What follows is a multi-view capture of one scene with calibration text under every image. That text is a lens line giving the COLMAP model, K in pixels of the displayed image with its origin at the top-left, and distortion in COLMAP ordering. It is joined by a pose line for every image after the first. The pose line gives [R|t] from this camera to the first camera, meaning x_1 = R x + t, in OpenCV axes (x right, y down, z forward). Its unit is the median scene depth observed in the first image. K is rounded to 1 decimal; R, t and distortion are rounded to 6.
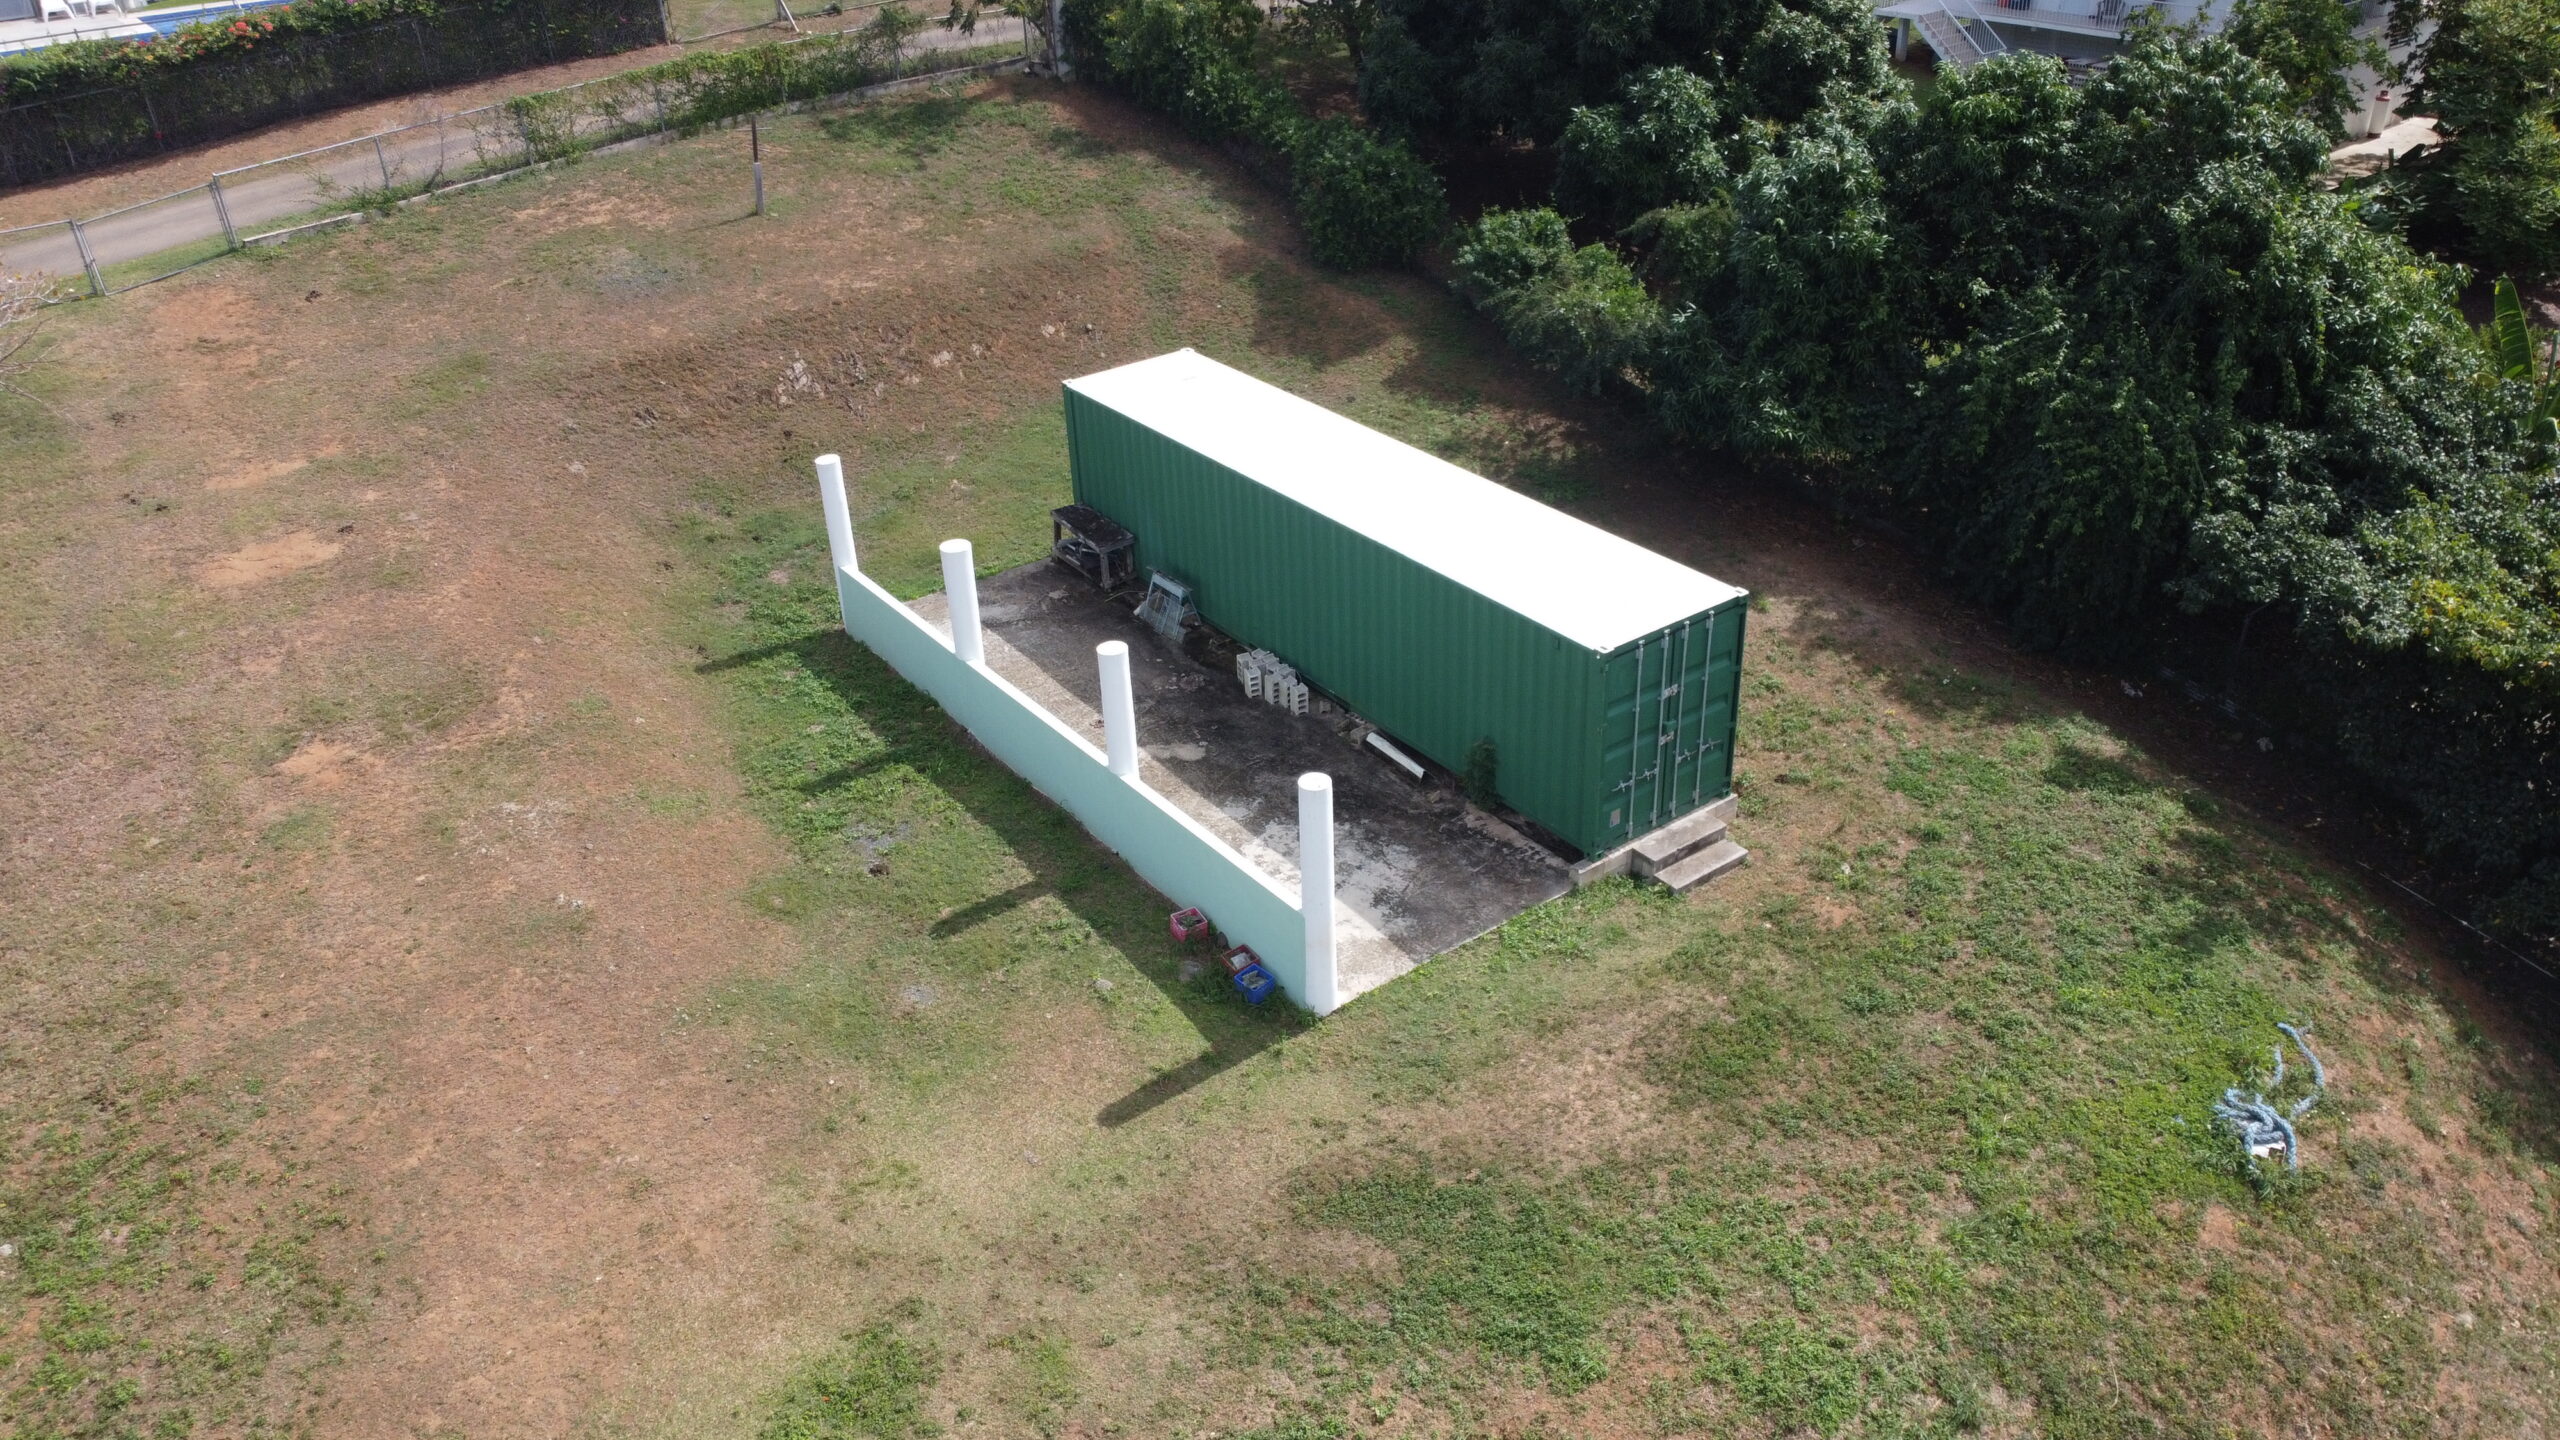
lens RADIAL K [[1925.2, 0, 1287.2], [0, 1925.2, 725.0], [0, 0, 1]] dist [-0.008813, 0.002830]
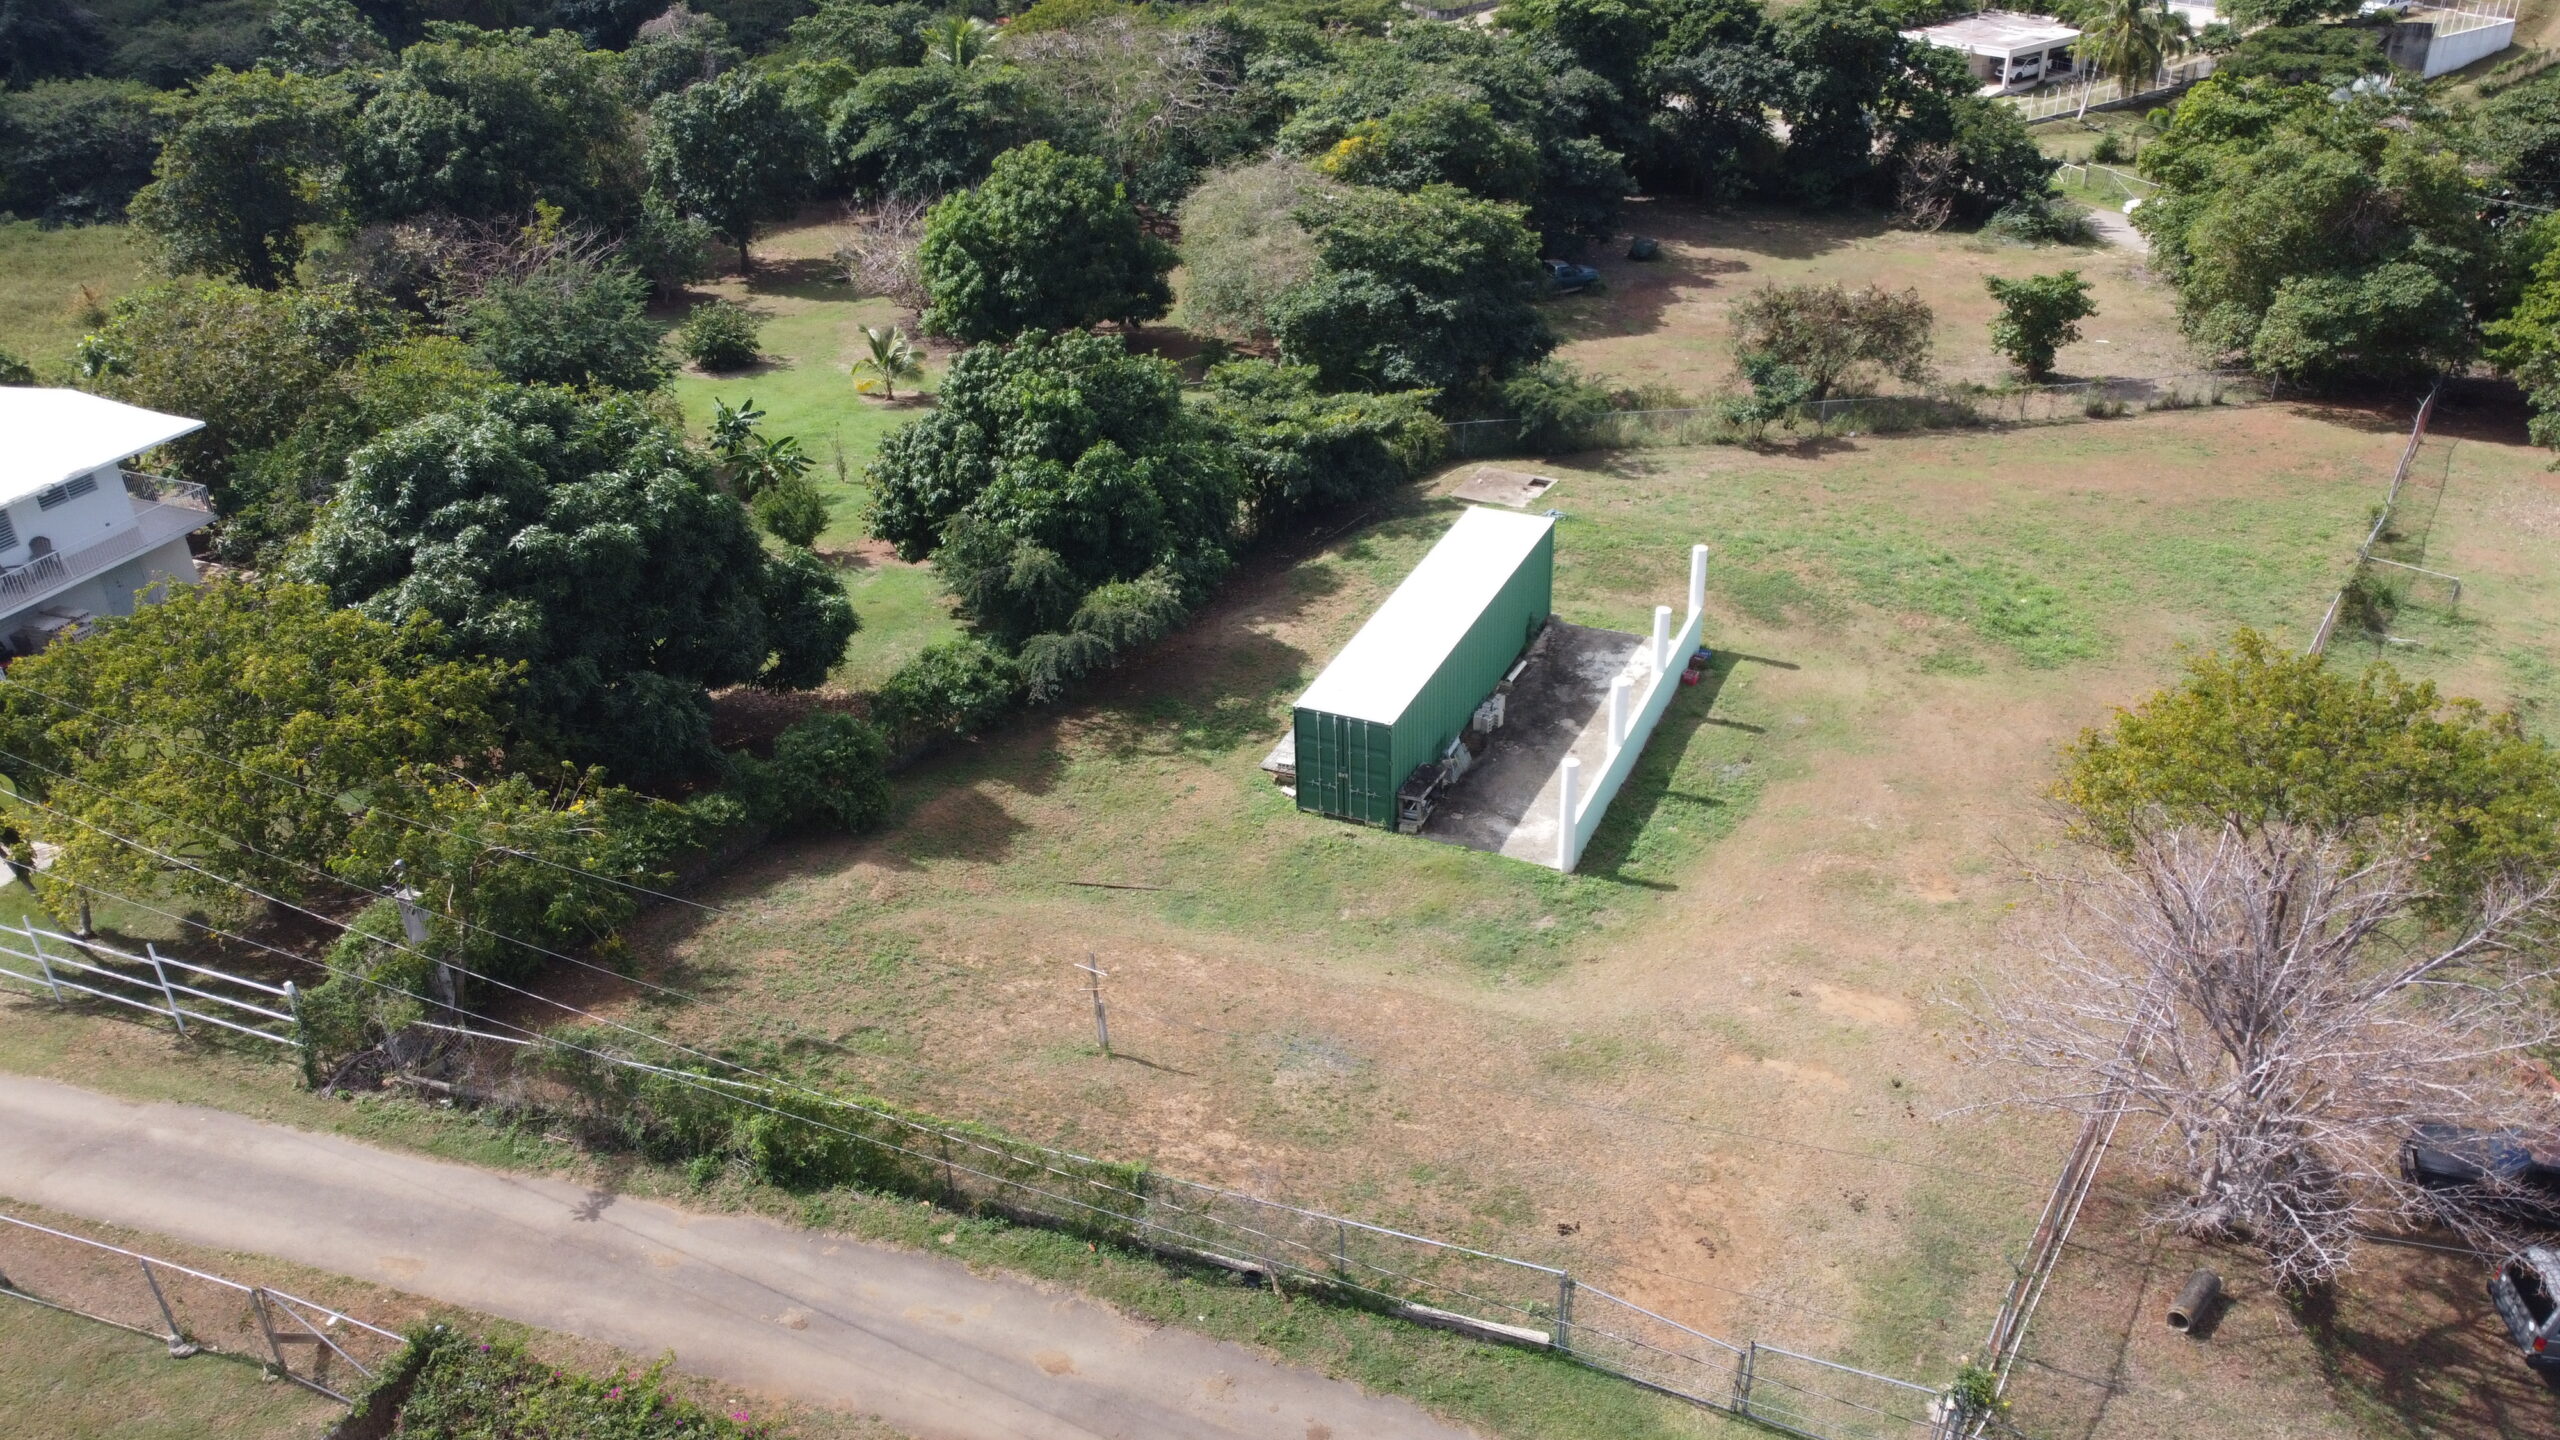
lens RADIAL K [[1925.2, 0, 1287.2], [0, 1925.2, 725.0], [0, 0, 1]] dist [-0.008813, 0.002830]
pose [[-0.487231, -0.388813, 0.781940, -1.349223], [0.476158, 0.632313, 0.611109, -1.227678], [-0.732038, 0.670078, -0.122946, 1.402571]]
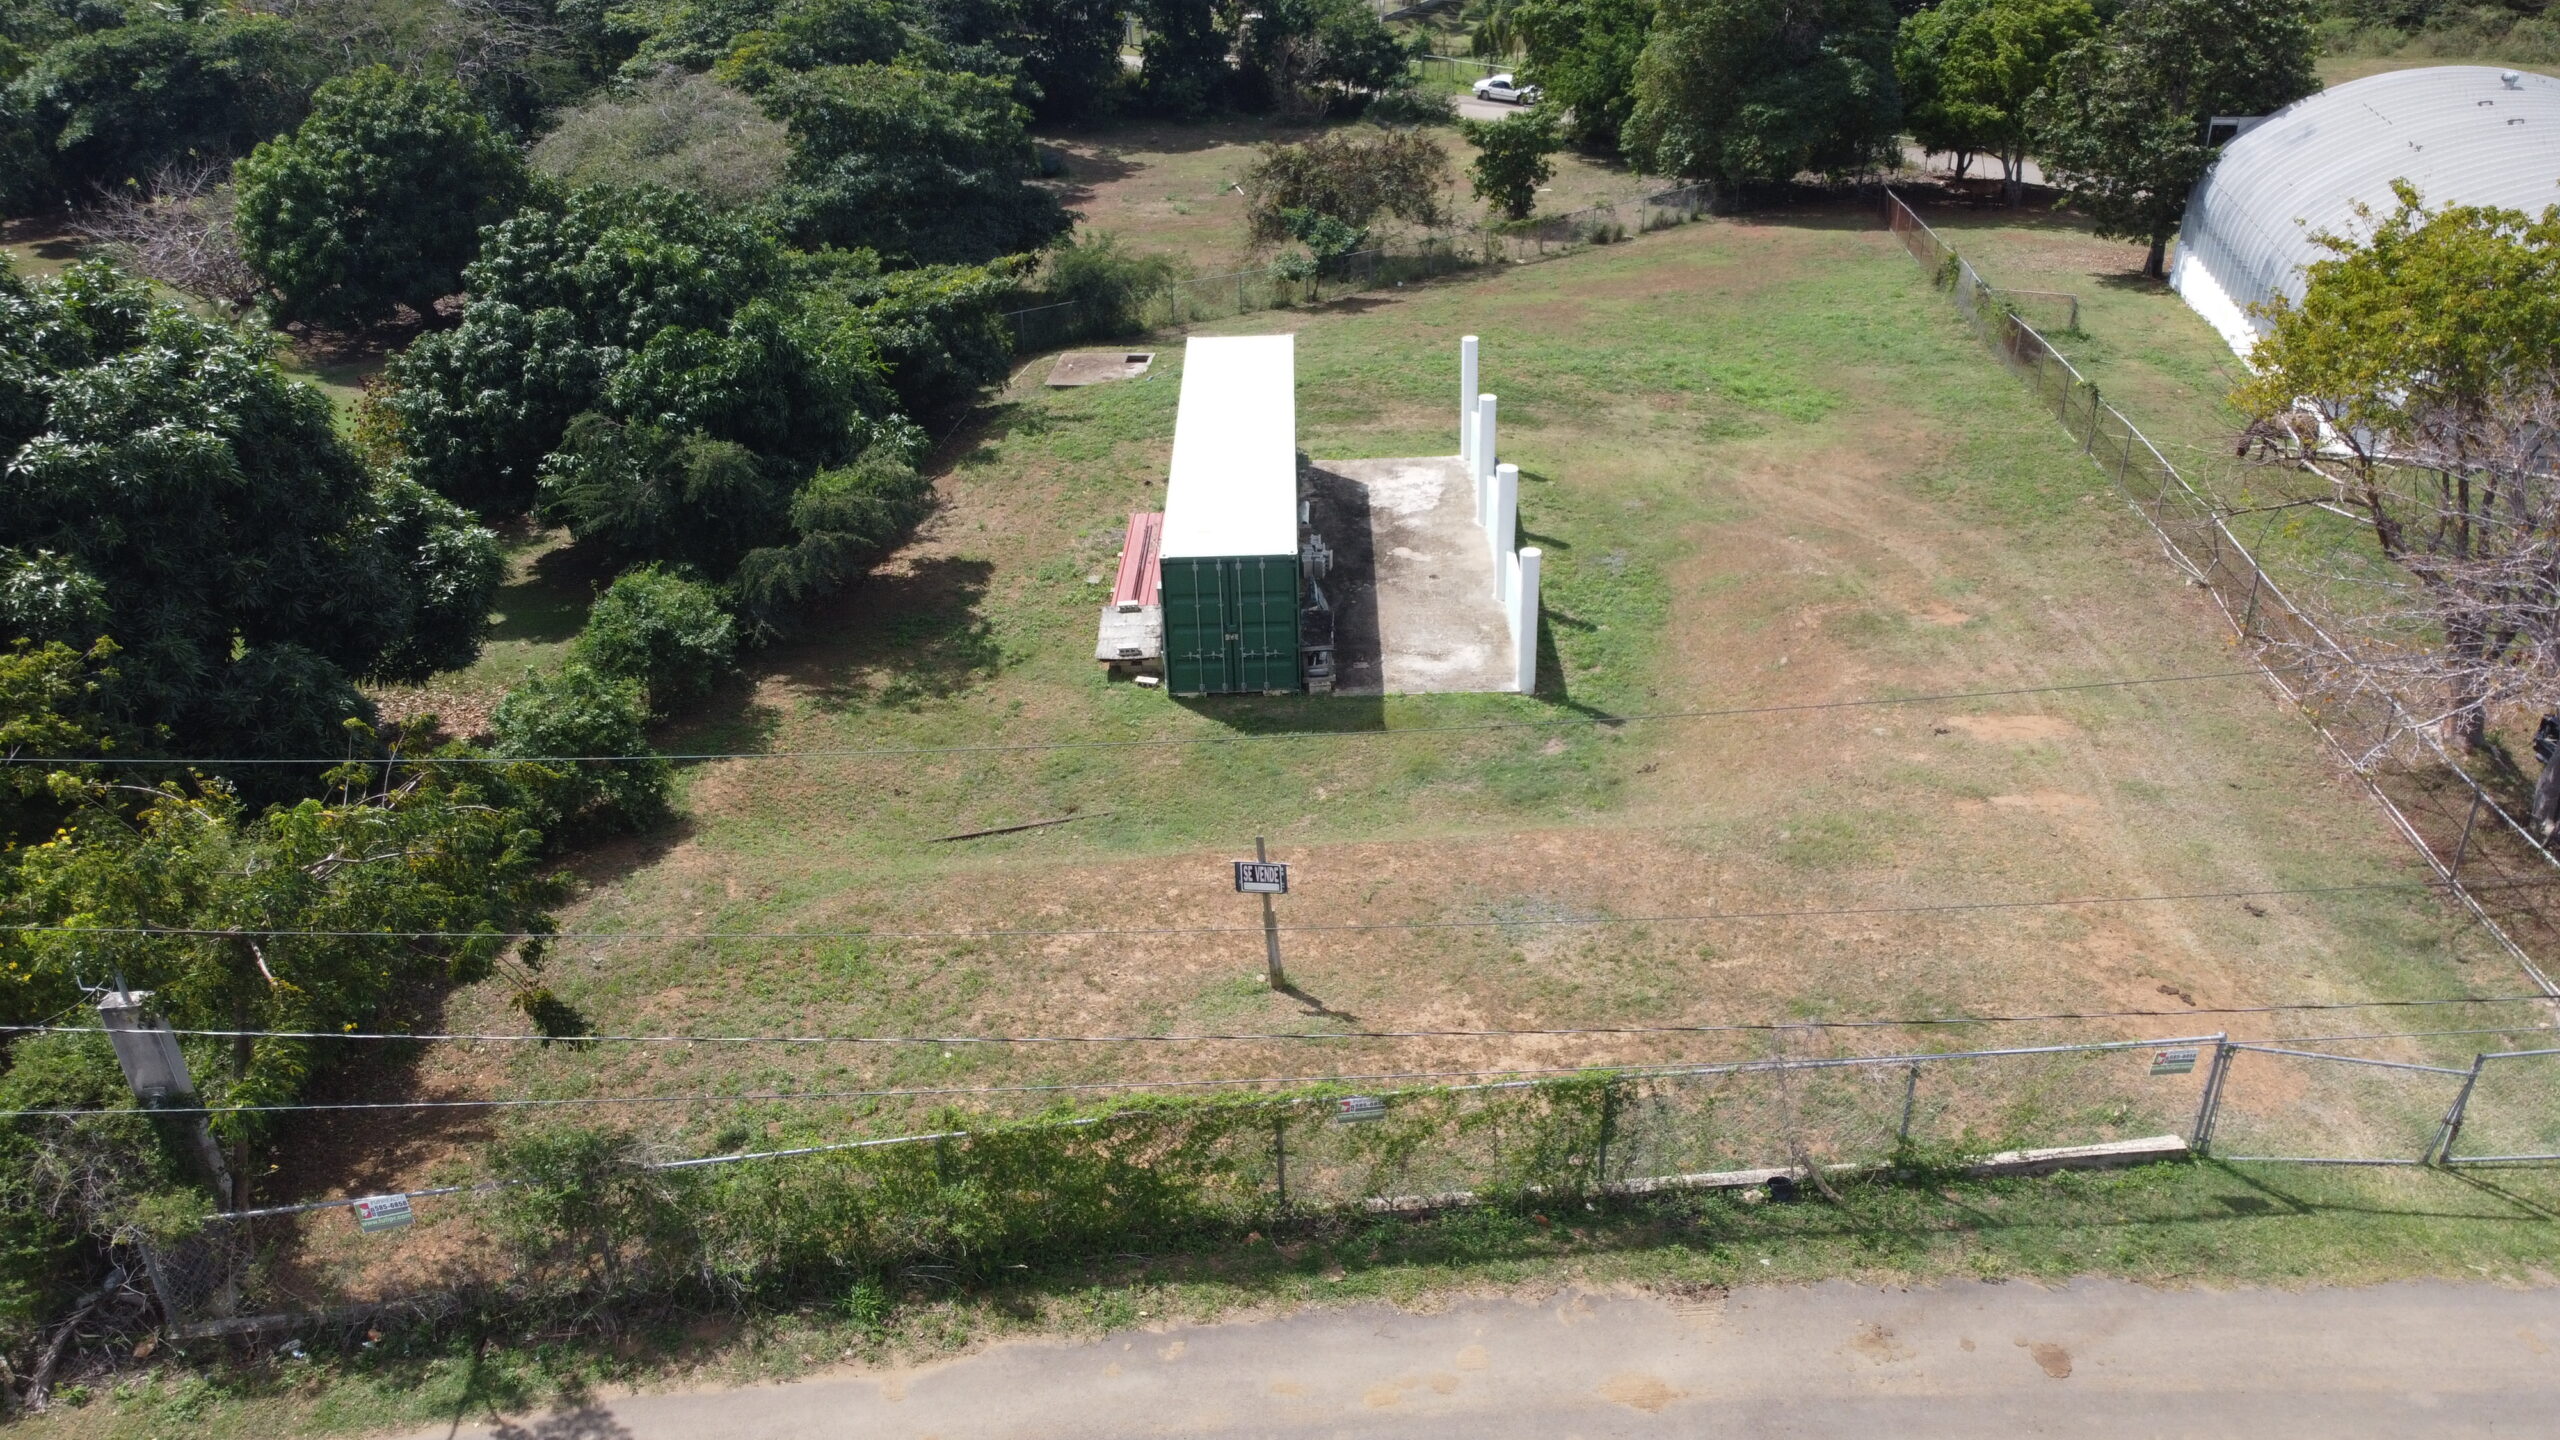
lens RADIAL K [[1925.2, 0, 1287.2], [0, 1925.2, 725.0], [0, 0, 1]] dist [-0.008813, 0.002830]
pose [[-0.803703, -0.238635, 0.545083, -0.844397], [0.346732, 0.556640, 0.754936, -1.096454], [-0.483569, 0.795742, -0.364630, 1.693833]]
